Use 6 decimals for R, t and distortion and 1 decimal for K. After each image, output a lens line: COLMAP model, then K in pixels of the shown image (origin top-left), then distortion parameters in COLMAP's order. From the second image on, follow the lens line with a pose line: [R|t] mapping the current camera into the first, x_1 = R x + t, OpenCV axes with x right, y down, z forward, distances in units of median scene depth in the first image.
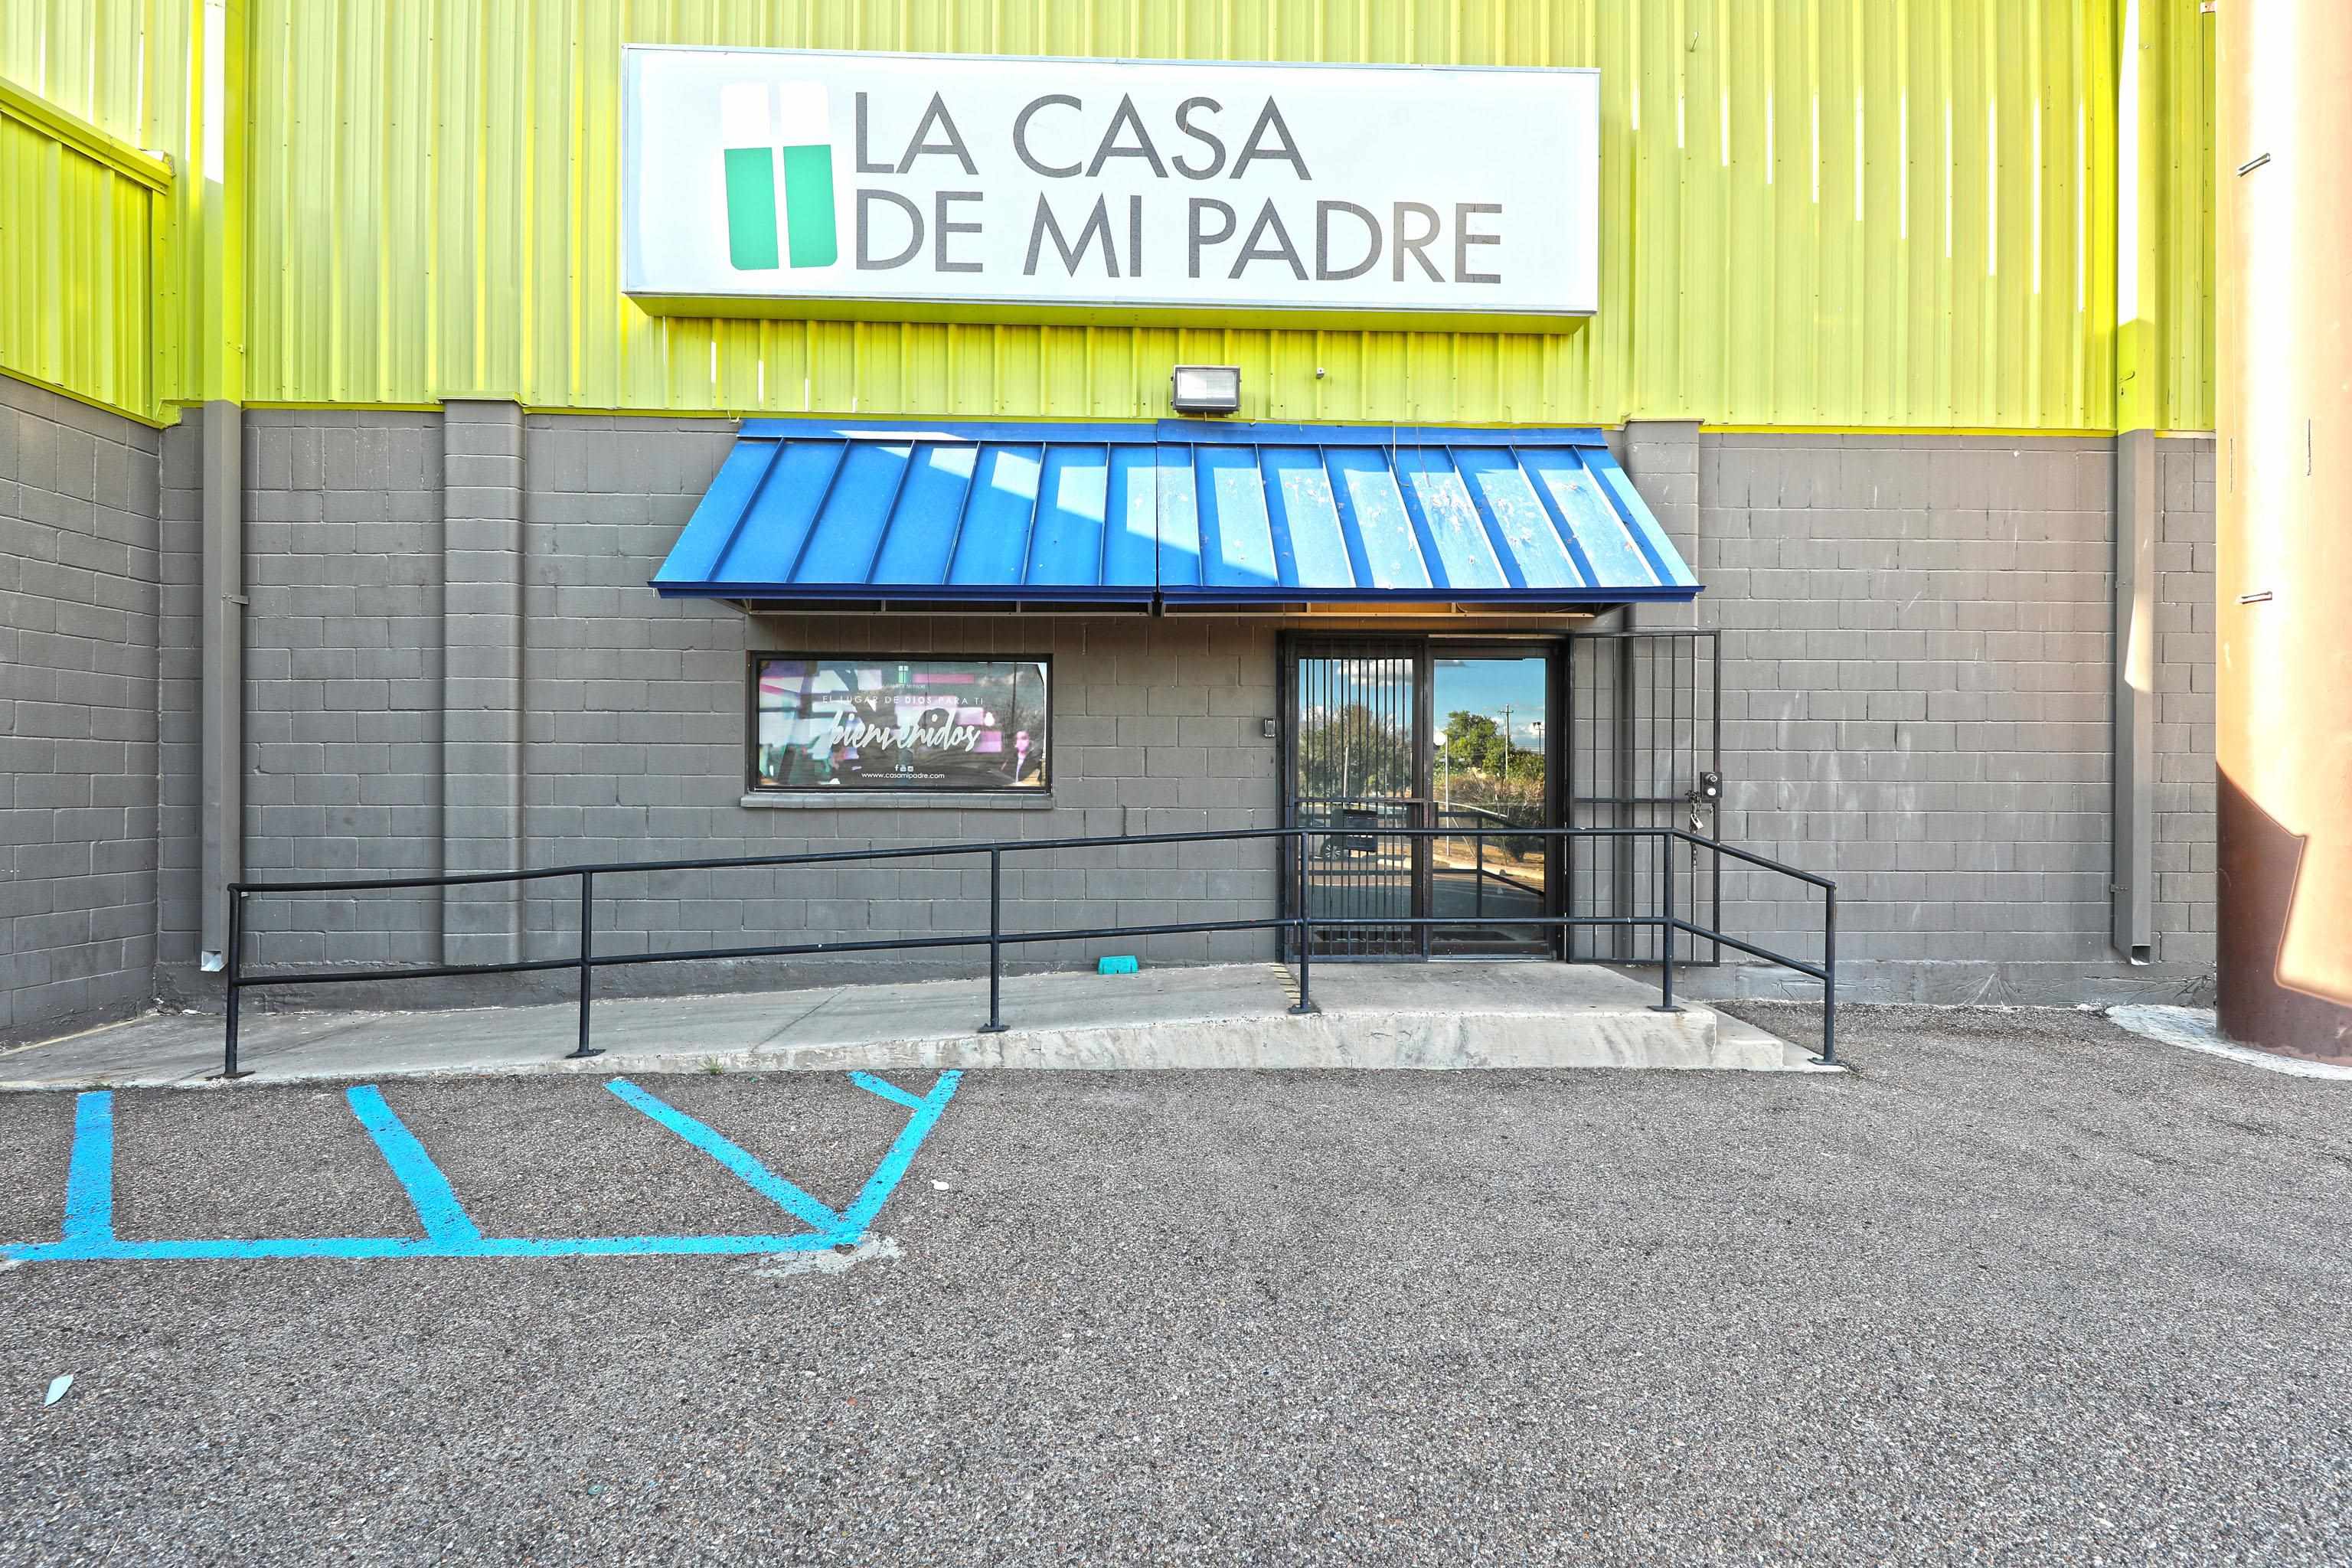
lens RADIAL K [[1058.5, 0, 1186.6], [0, 1058.5, 788.6], [0, 0, 1]] dist [0.002088, -0.001873]
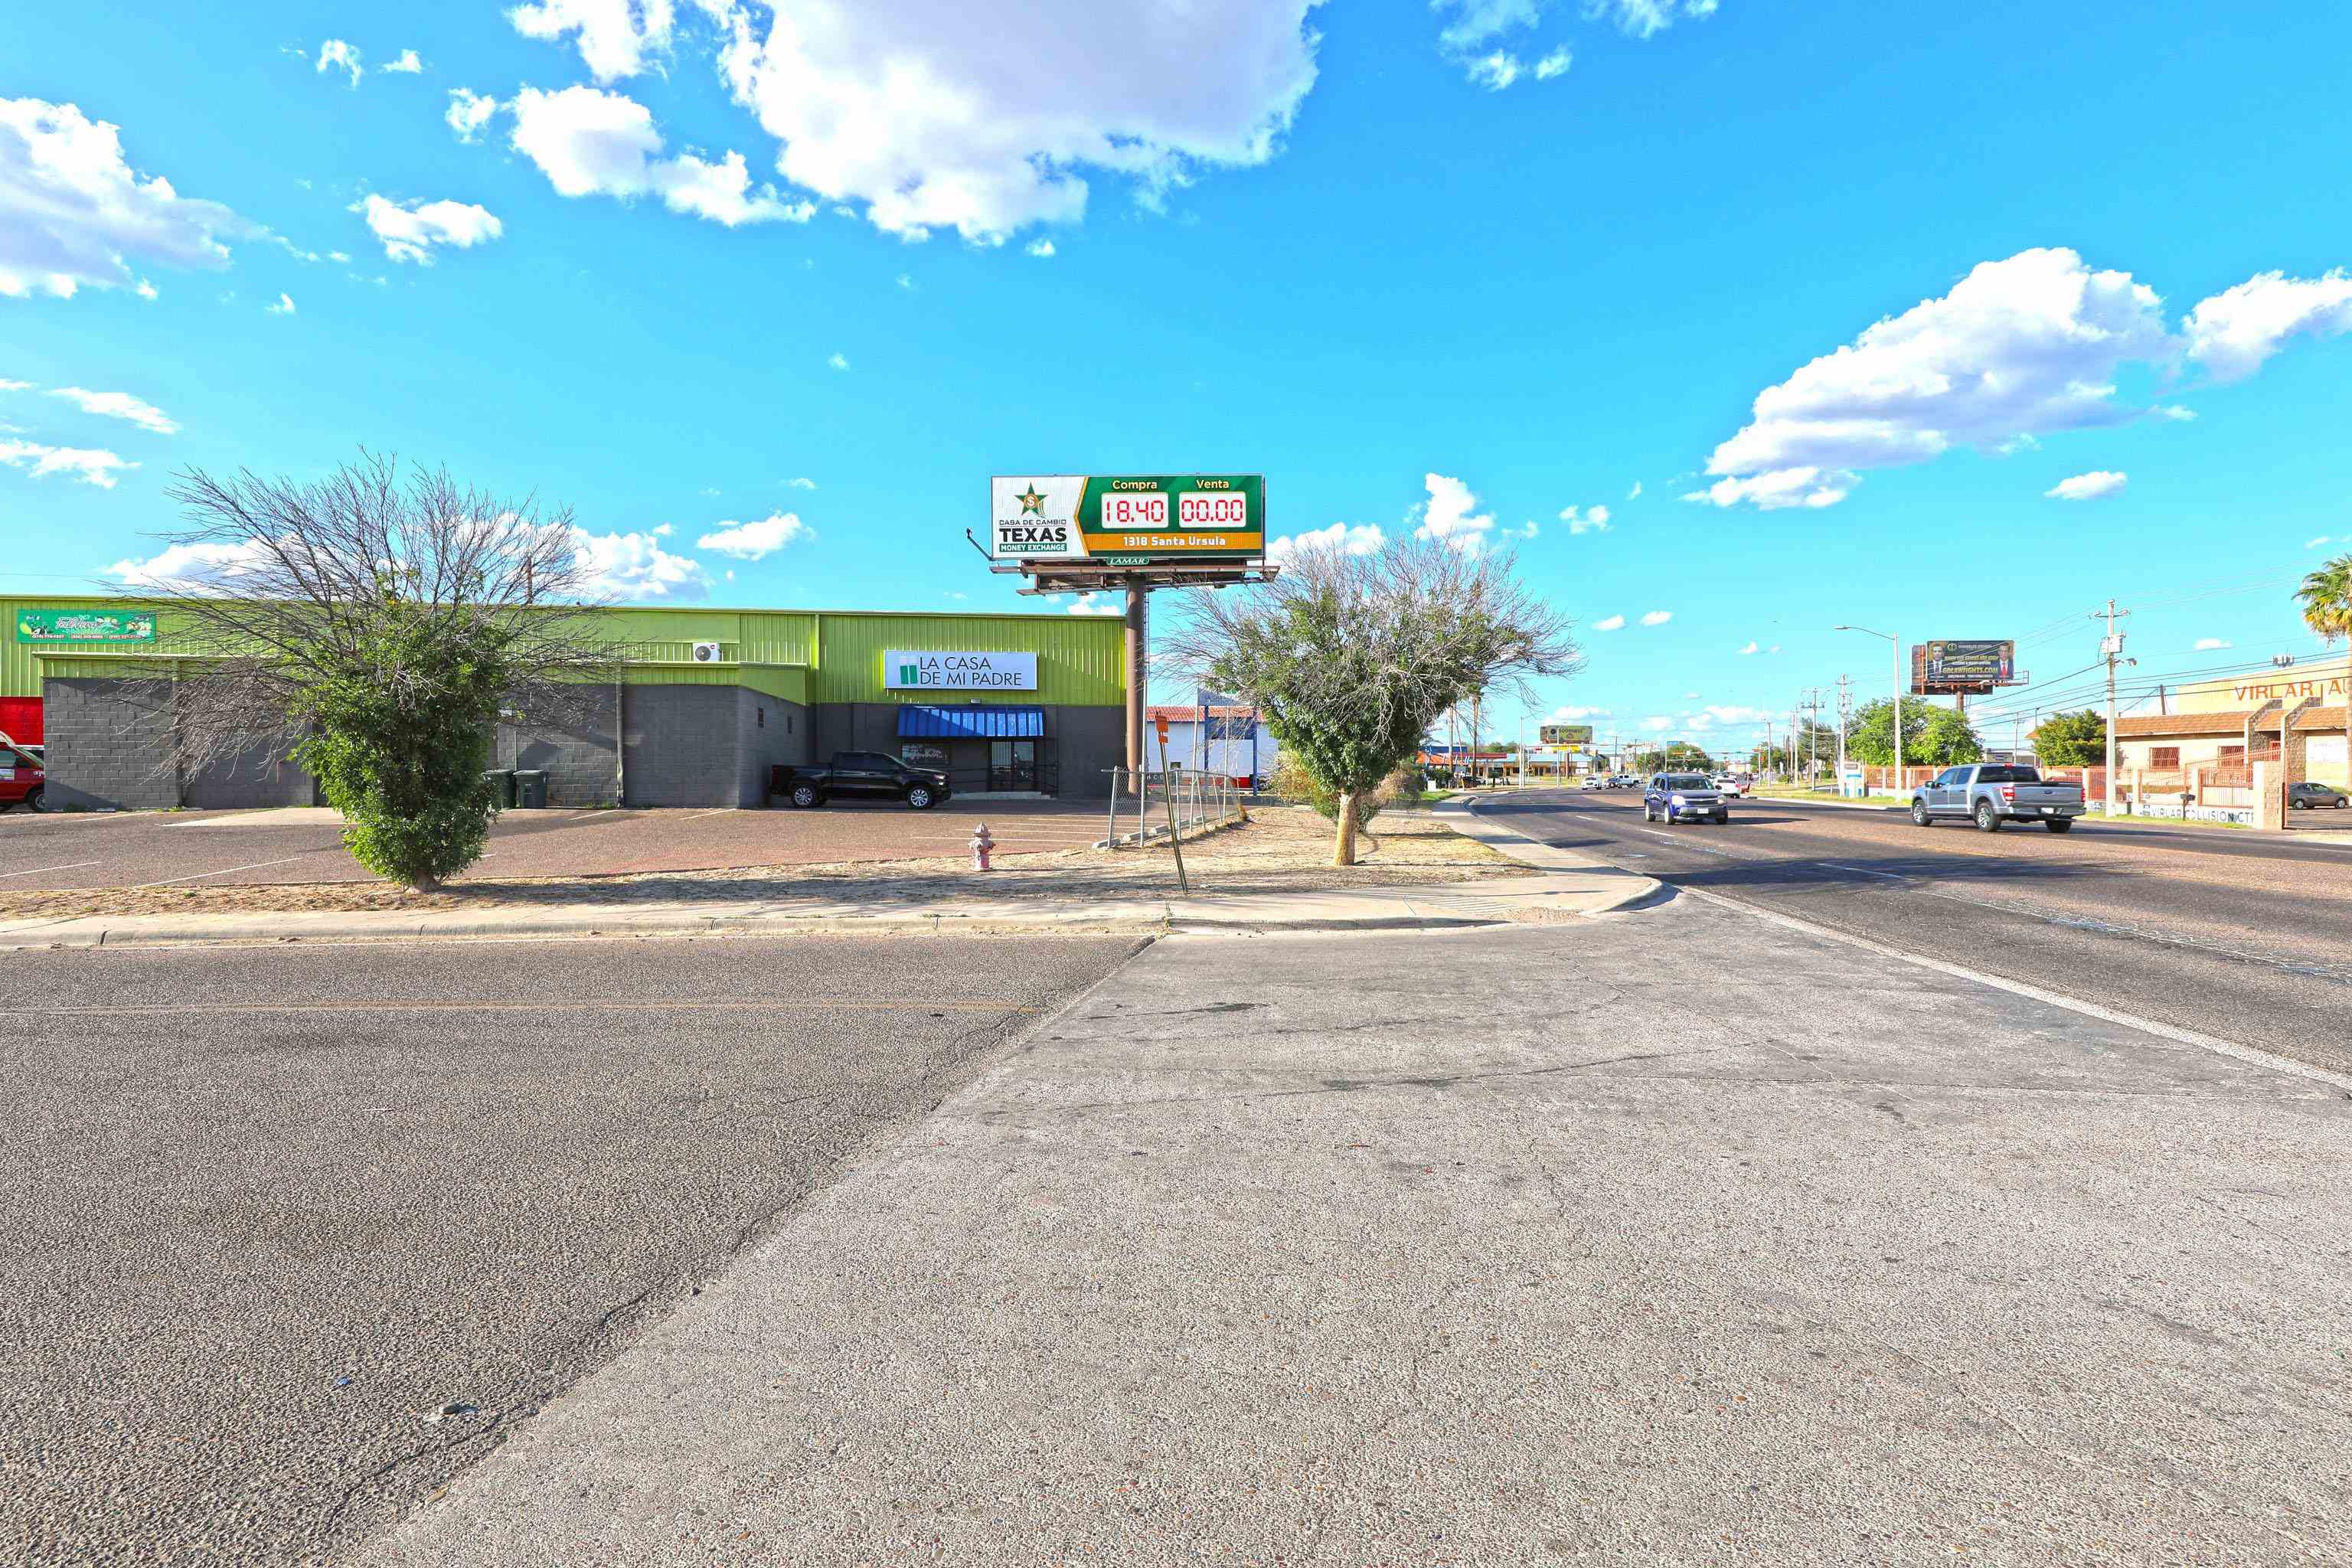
lens RADIAL K [[1203.7, 0, 1179.2], [0, 1203.7, 776.1], [0, 0, 1]] dist [0.008637, -0.003649]
pose [[0.994253, -0.005810, 0.106897, 0.449402], [0.005861, 0.999983, -0.000162, 0.080918], [-0.106894, 0.000787, 0.994270, -6.188215]]
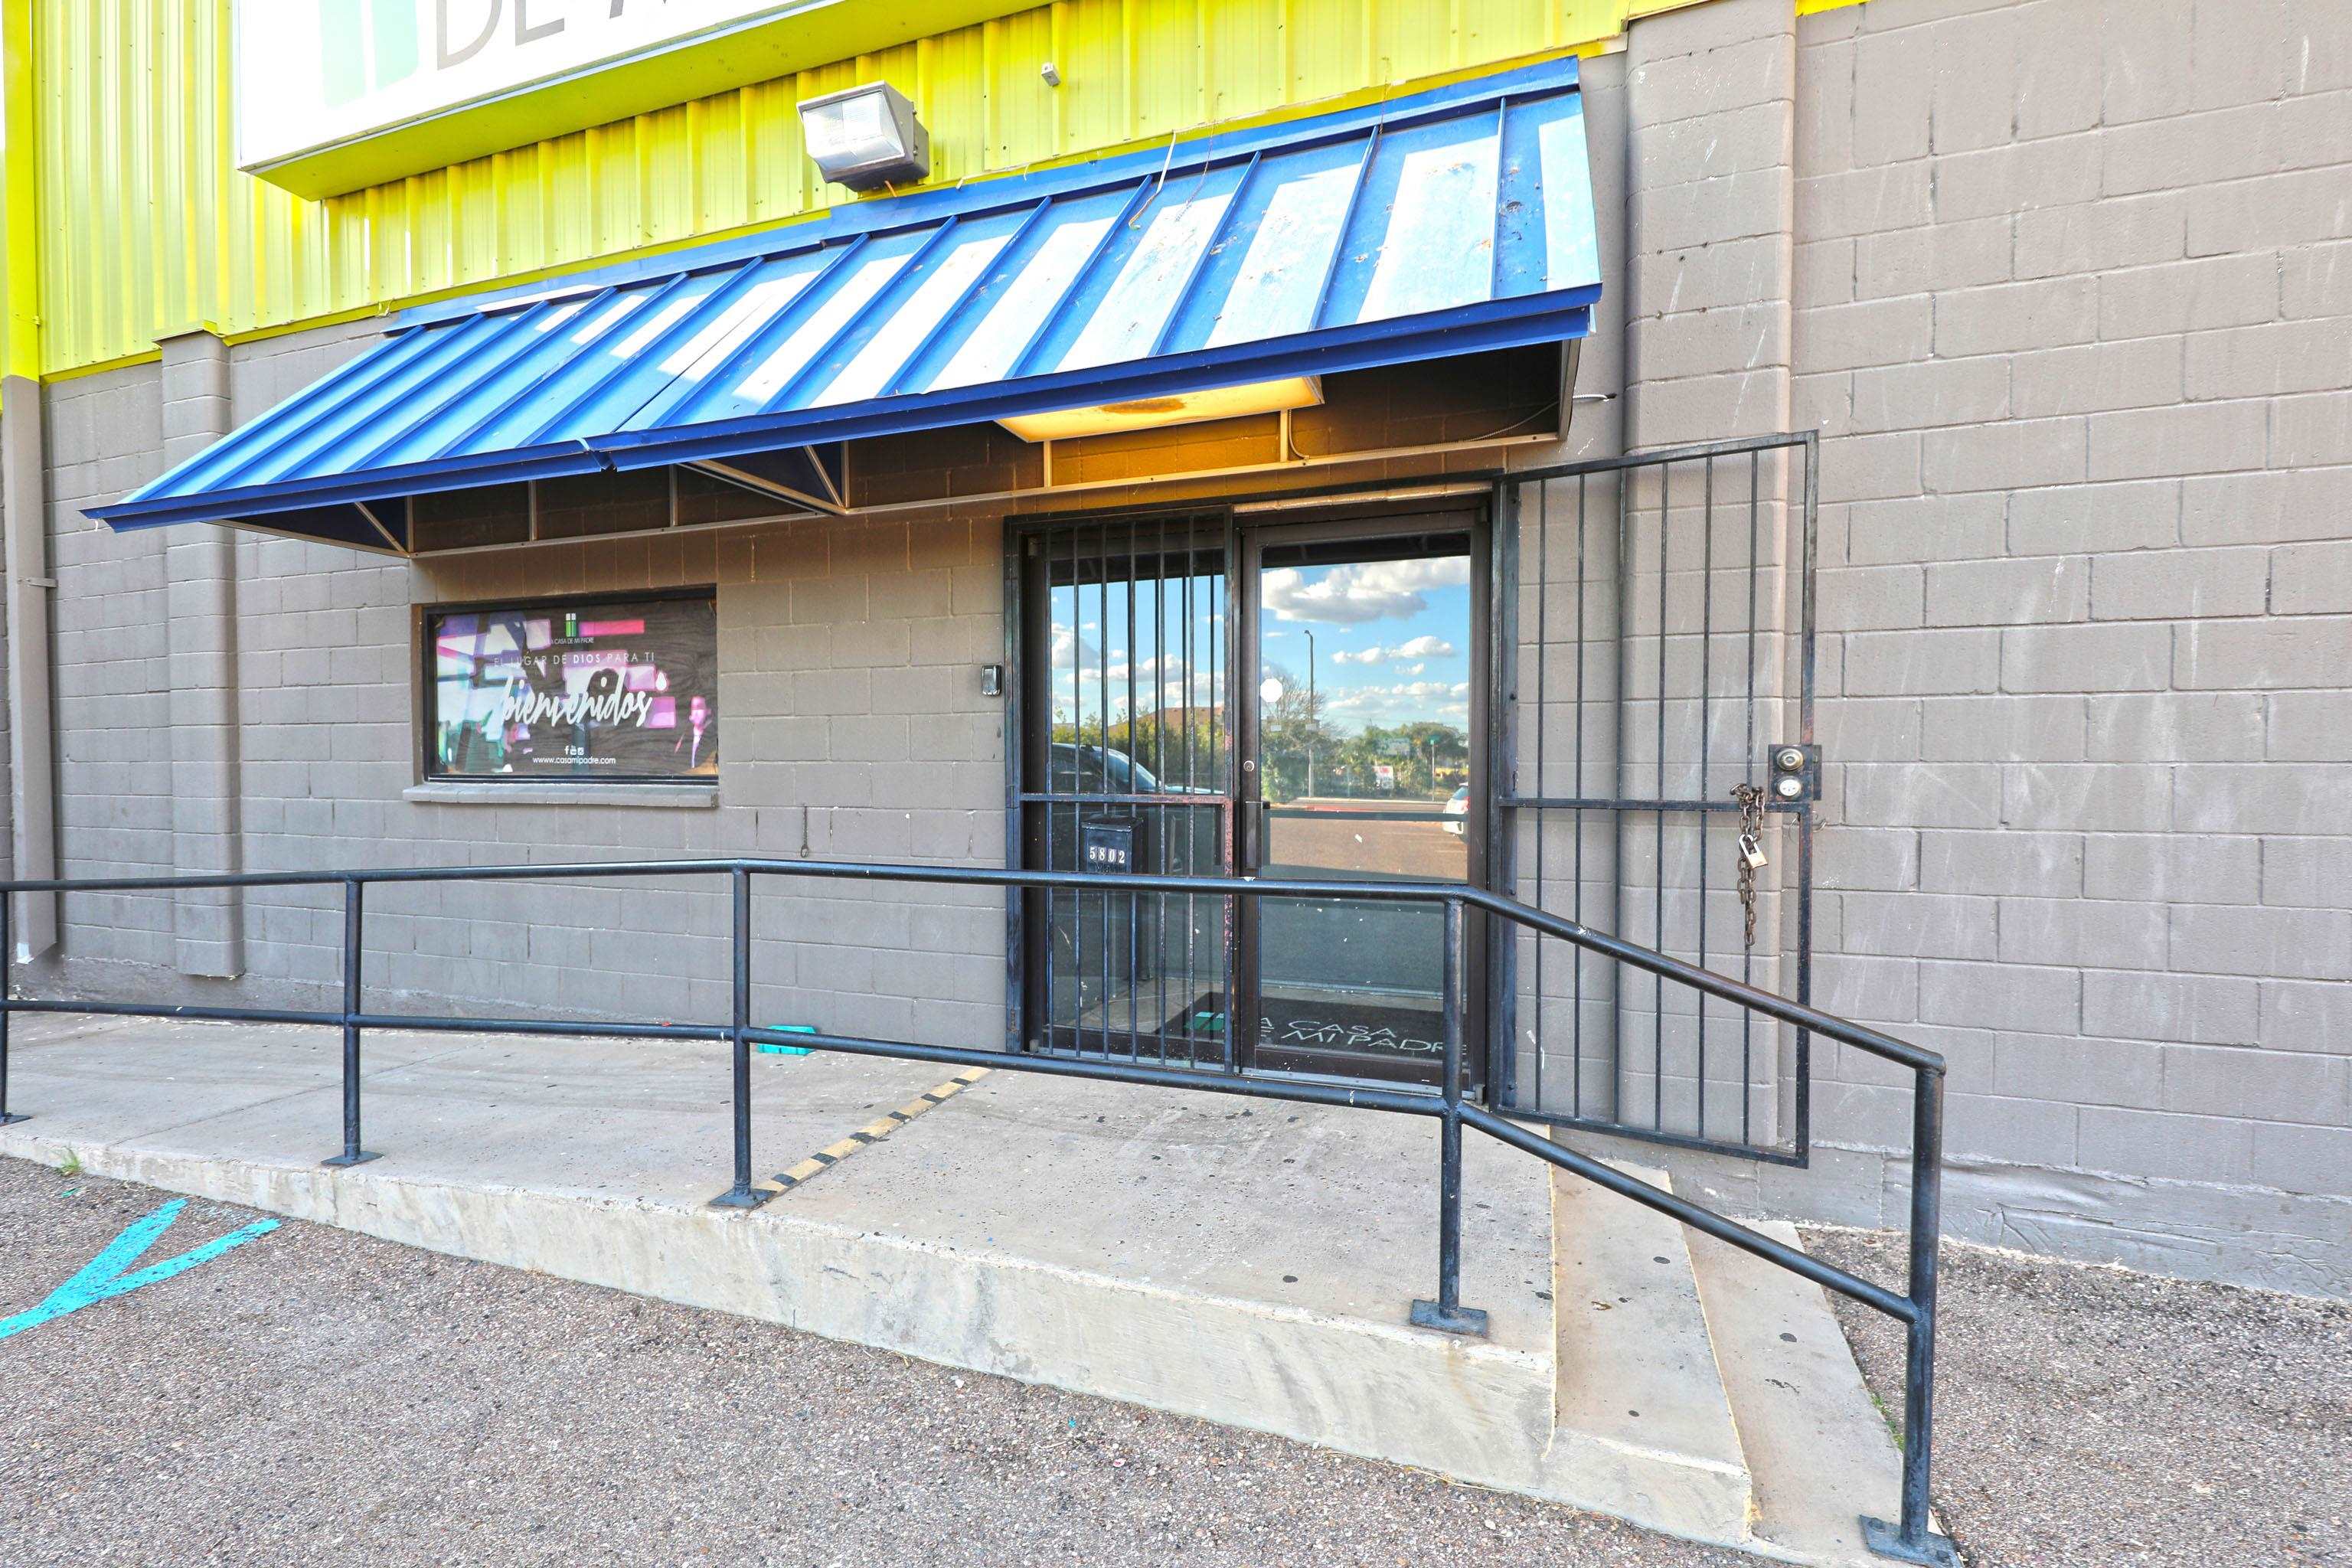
lens RADIAL K [[1058.5, 0, 1157.5], [0, 1058.5, 790.0], [0, 0, 1]] dist [0.002088, -0.001873]
pose [[0.930075, 0.005120, -0.367334, 0.403009], [0.004504, 0.999669, 0.025339, -0.008769], [0.367342, -0.025222, 0.929744, 0.466433]]
